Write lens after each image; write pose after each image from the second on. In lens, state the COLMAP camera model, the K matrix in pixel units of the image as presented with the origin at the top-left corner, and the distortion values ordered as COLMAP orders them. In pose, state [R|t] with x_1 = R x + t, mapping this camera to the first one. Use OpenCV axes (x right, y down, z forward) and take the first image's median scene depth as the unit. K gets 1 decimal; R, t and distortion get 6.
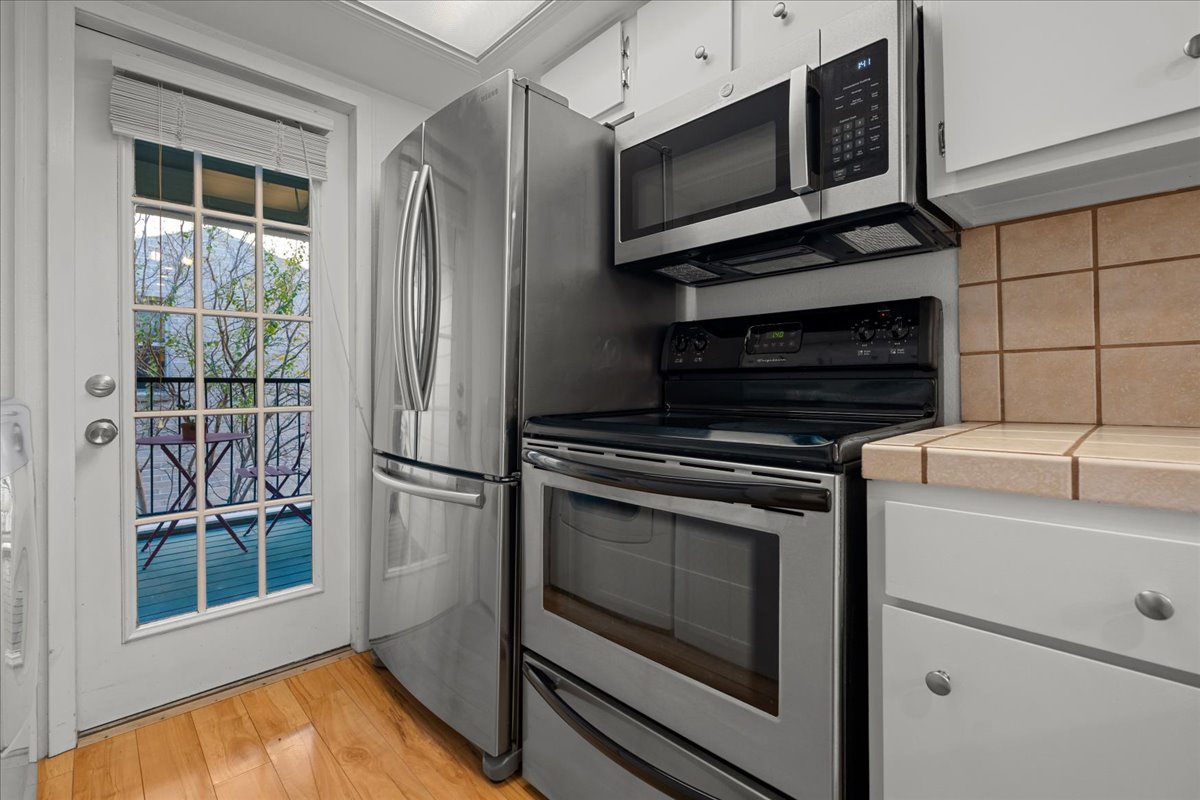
lens RADIAL K [[538.8, 0, 602.0], [0, 538.8, 385.9], [0, 0, 1]] dist [-0.012422, 0.000339]
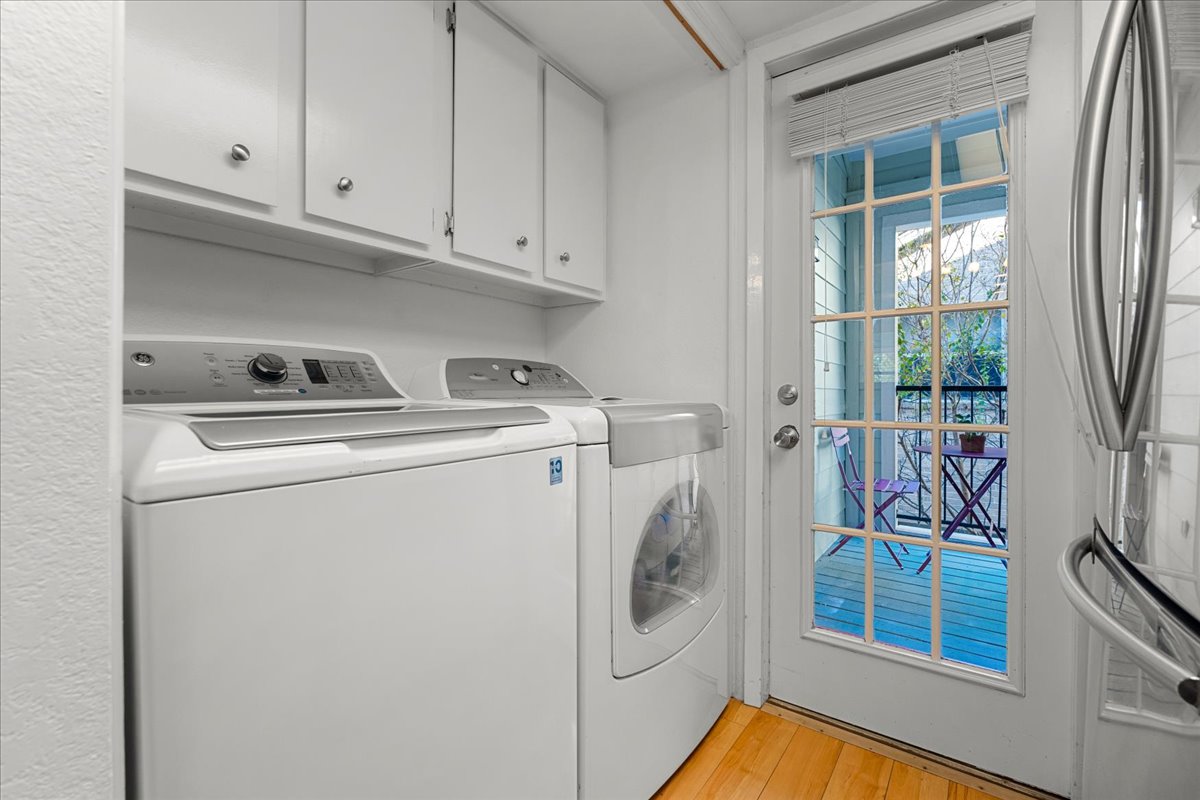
lens RADIAL K [[530.3, 0, 597.5], [0, 530.3, 394.6], [0, 0, 1]] dist [0.001125, 0.000063]
pose [[0.165201, 0.006148, -0.986241, 0.164470], [-0.006153, 0.999968, 0.005203, -0.005703], [0.986241, 0.005209, 0.165234, 0.932134]]
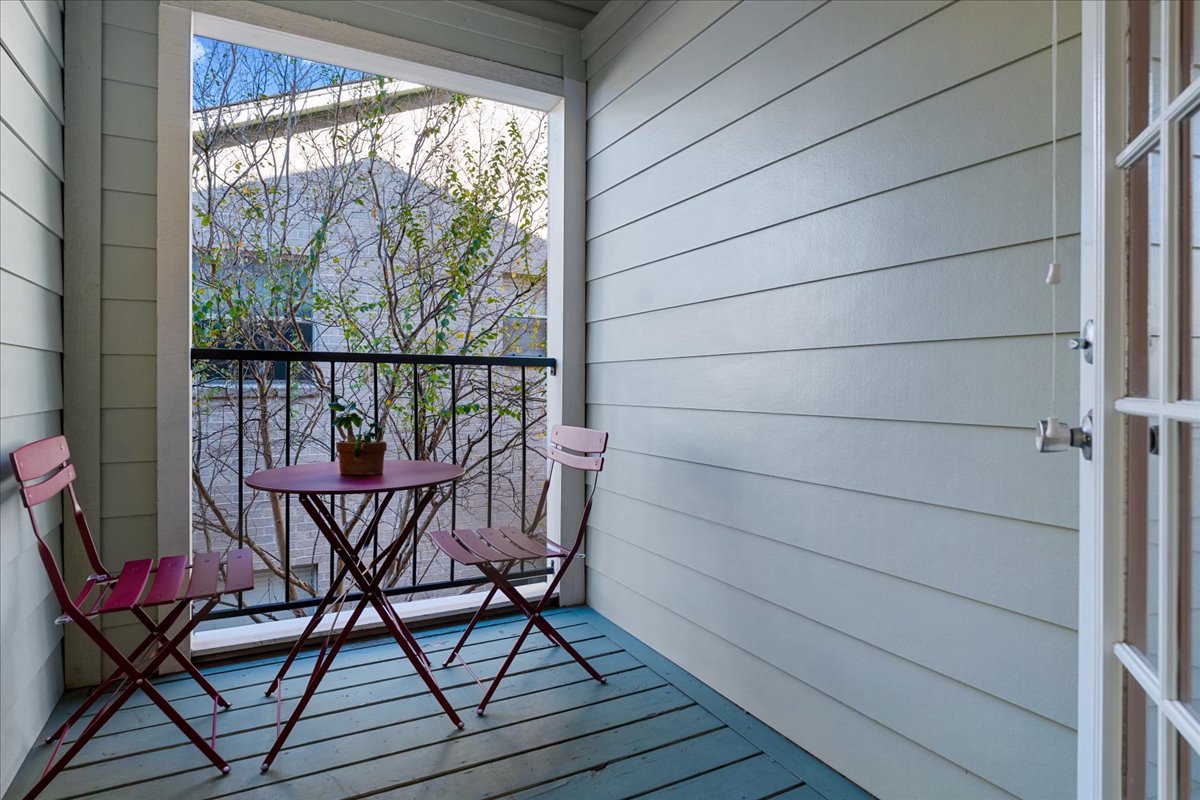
lens RADIAL K [[613.8, 0, 599.0], [0, 613.8, 381.1], [0, 0, 1]] dist [-0.000163, -0.000518]
pose [[0.969167, 0.000281, -0.246403, -1.912785], [-0.002384, 0.999963, -0.008237, 0.092940], [0.246392, 0.008570, 0.969132, 2.360608]]
